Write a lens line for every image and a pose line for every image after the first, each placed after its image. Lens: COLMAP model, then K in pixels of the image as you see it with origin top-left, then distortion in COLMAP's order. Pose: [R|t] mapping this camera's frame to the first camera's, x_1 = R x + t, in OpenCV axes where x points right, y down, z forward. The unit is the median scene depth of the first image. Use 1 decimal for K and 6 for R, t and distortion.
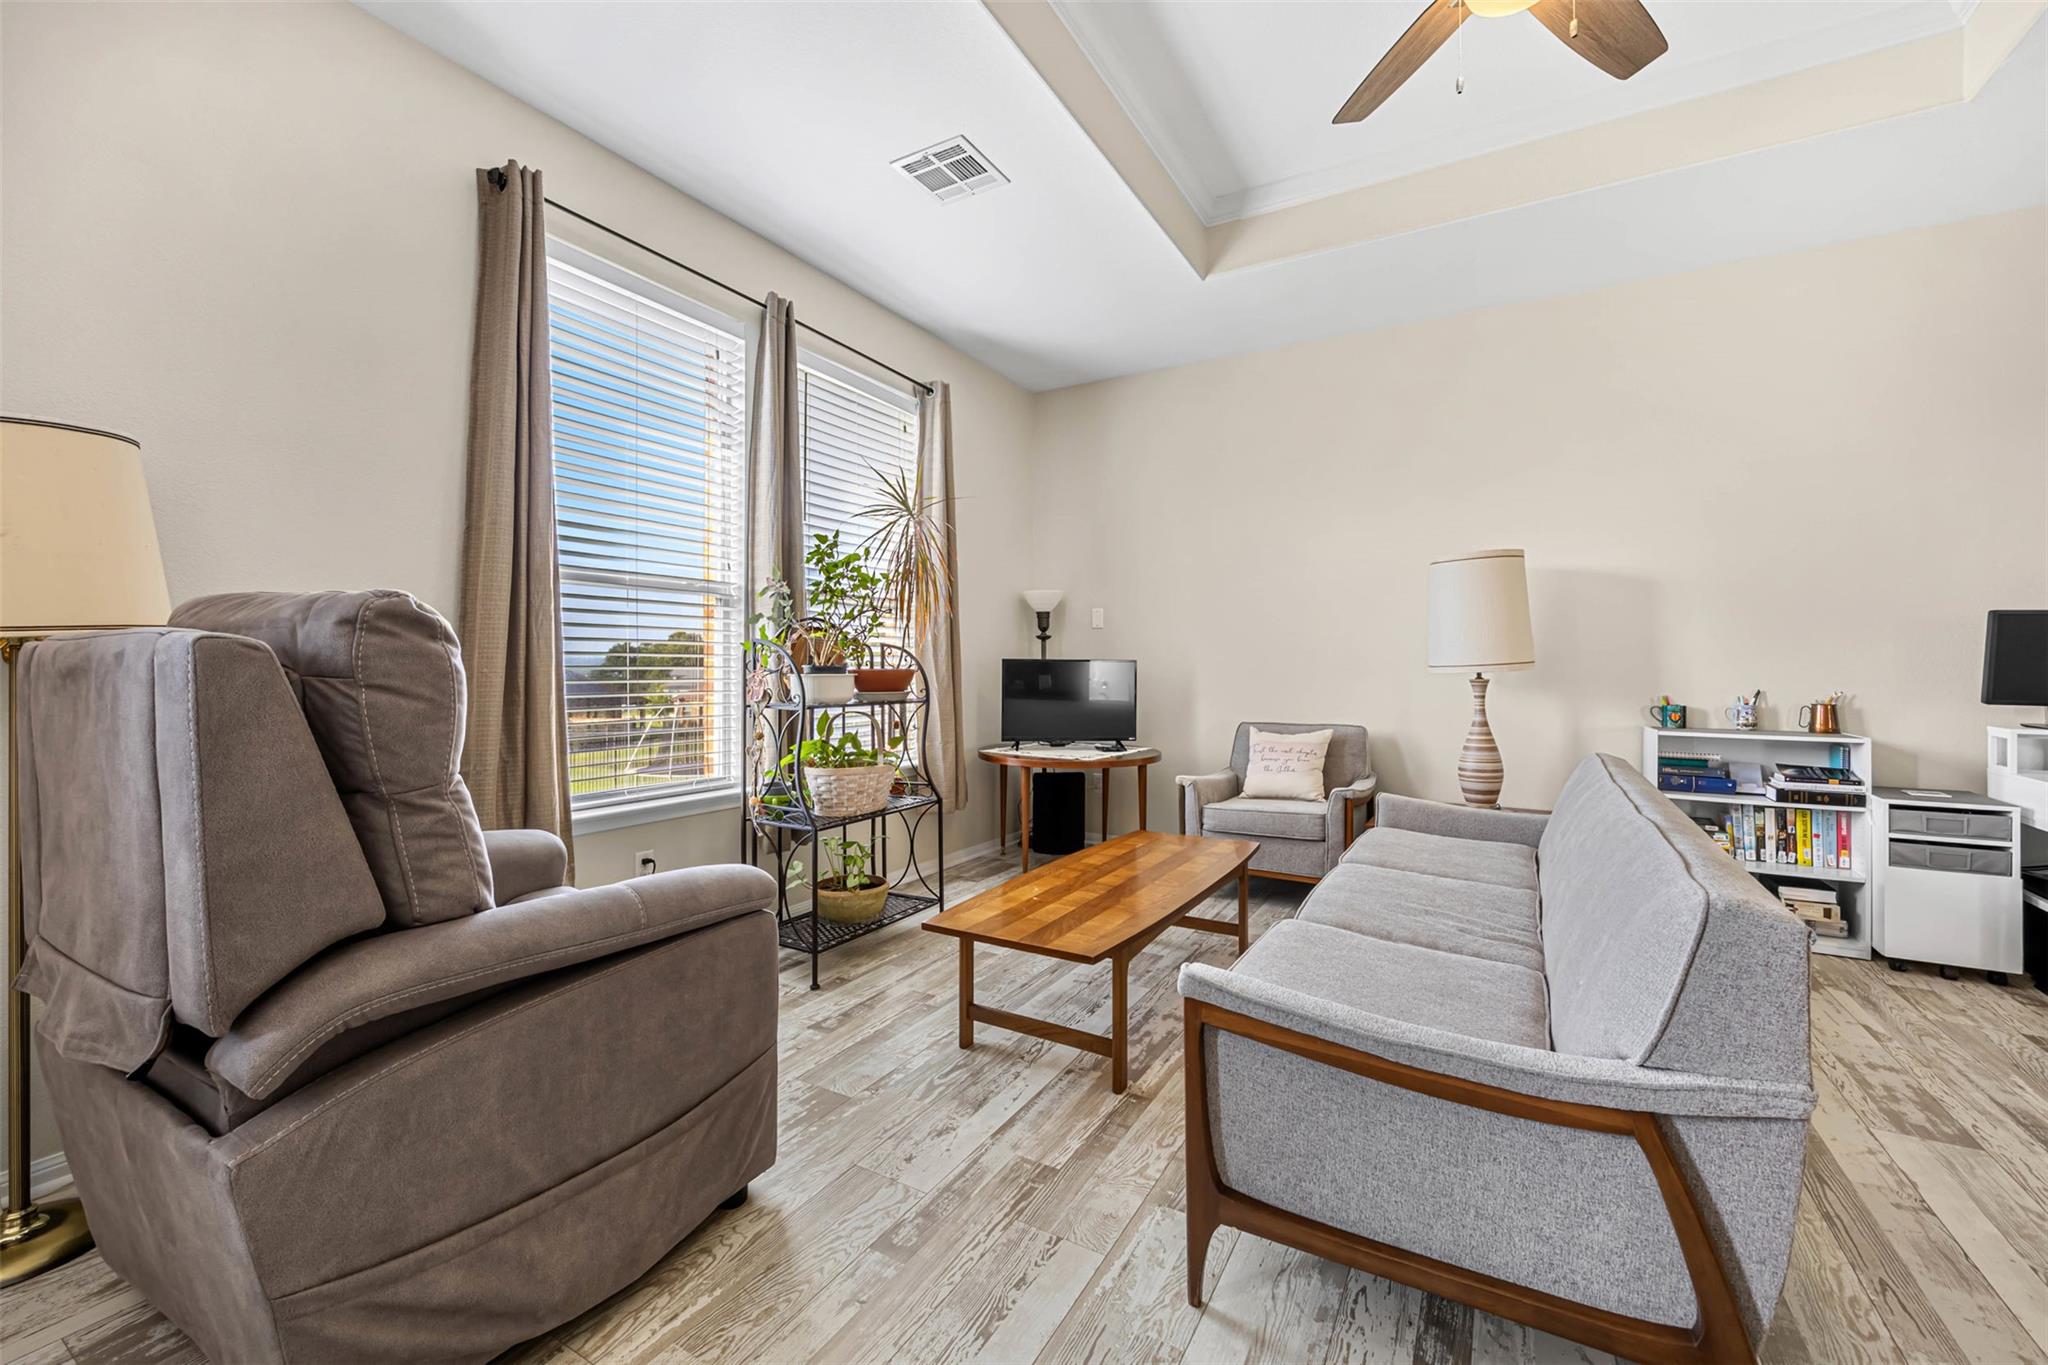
lens RADIAL K [[825.2, 0, 1027.2], [0, 825.2, 671.0], [0, 0, 1]] dist [-0.004048, -0.000309]
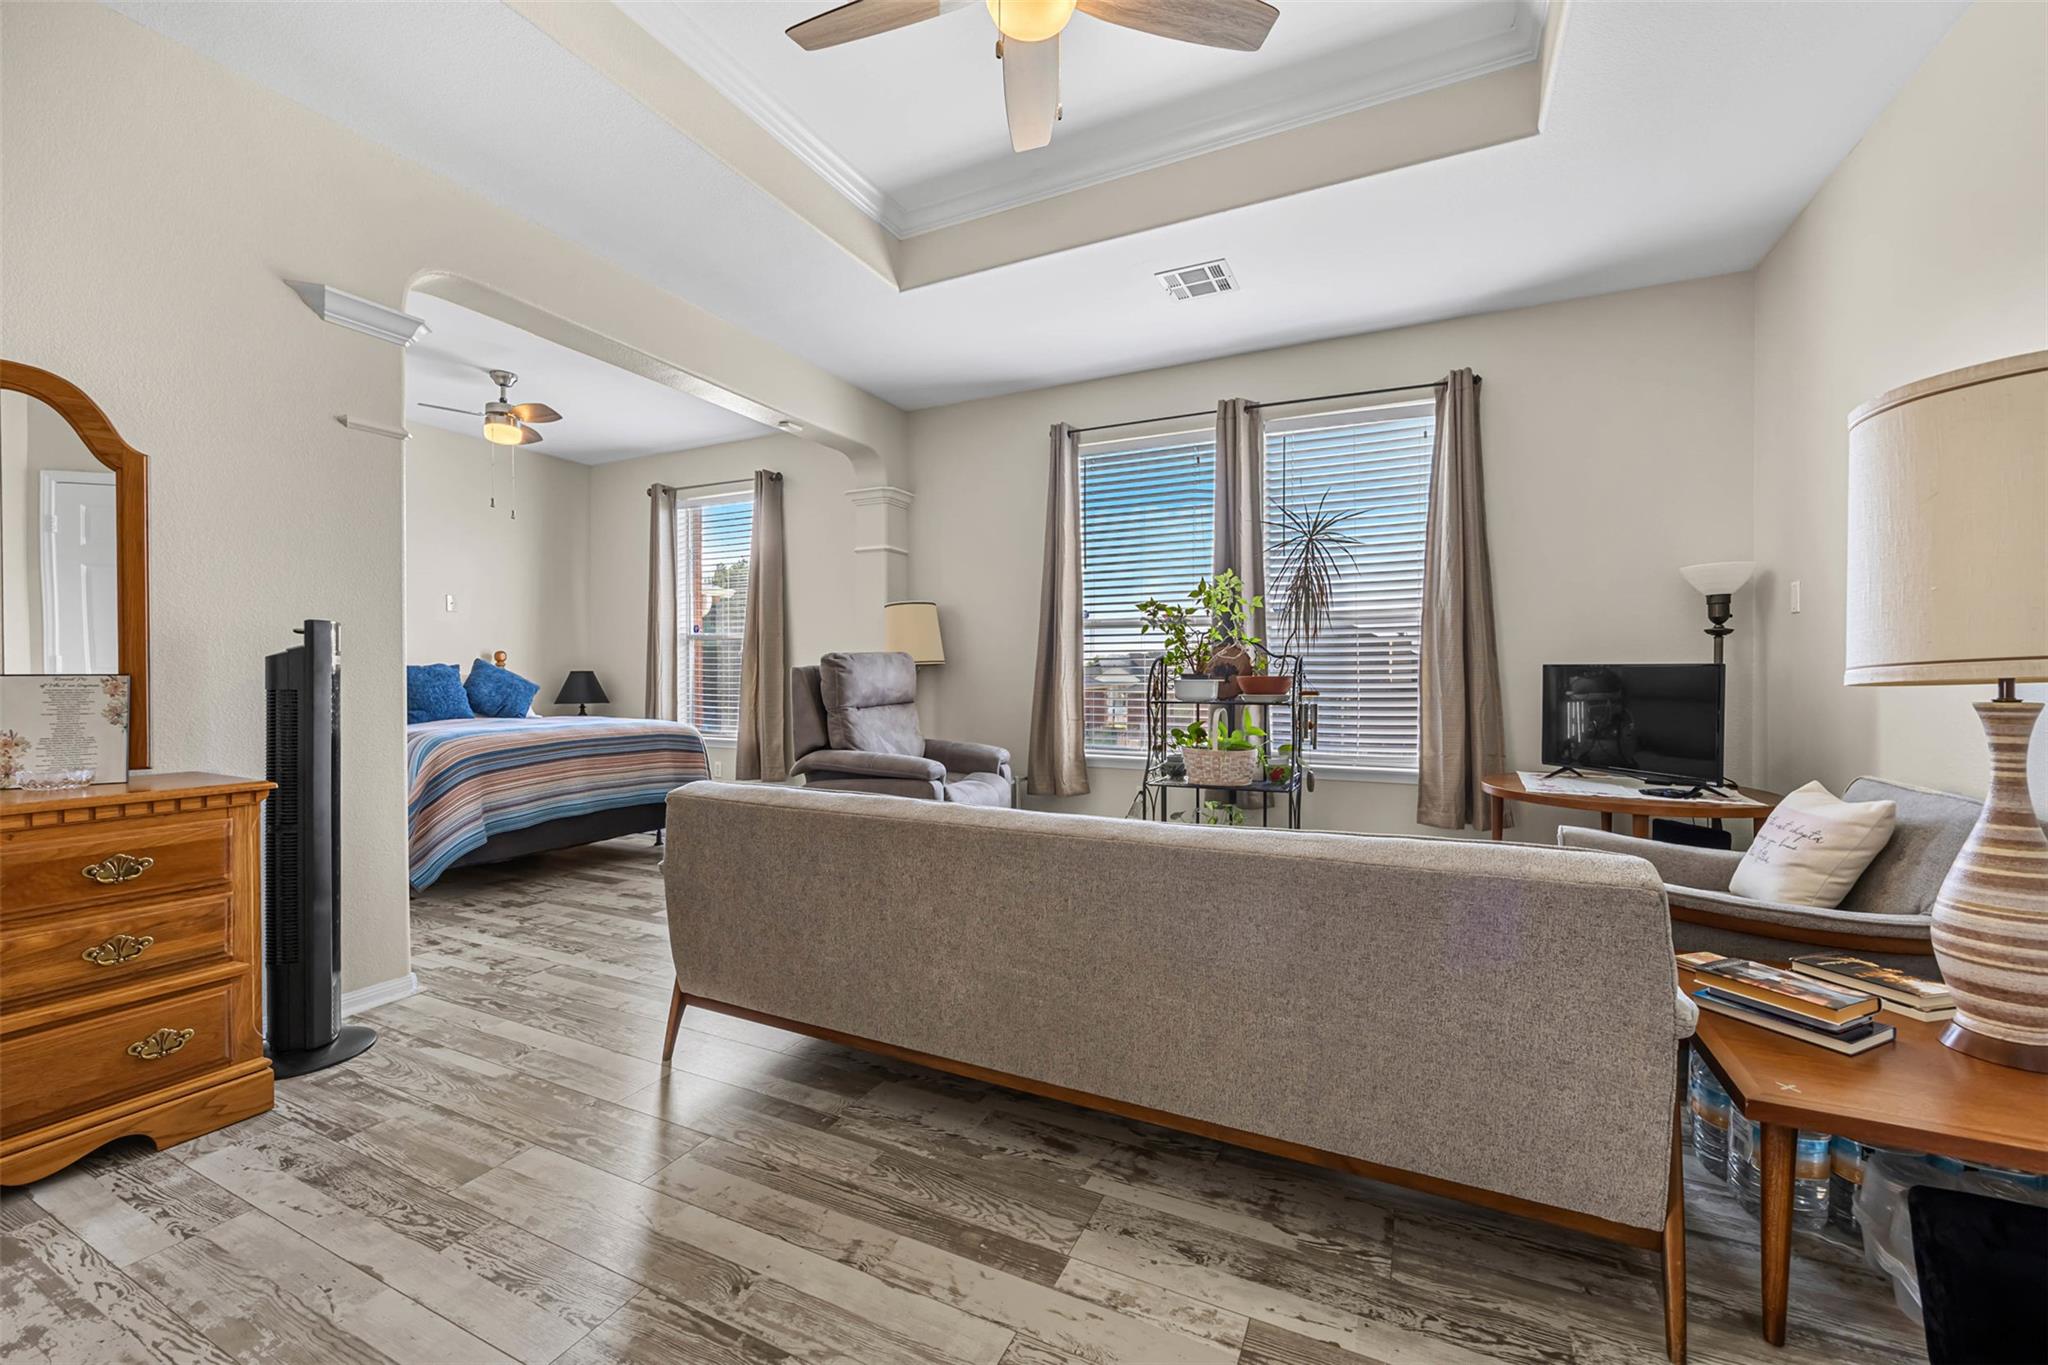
lens RADIAL K [[825.2, 0, 1022.4], [0, 825.2, 680.3], [0, 0, 1]] dist [-0.004048, -0.000309]
pose [[0.073598, 0.003842, -0.997281, 1.023196], [-0.004974, 0.999982, 0.003485, 0.000625], [0.997276, 0.004704, 0.073615, 0.566016]]
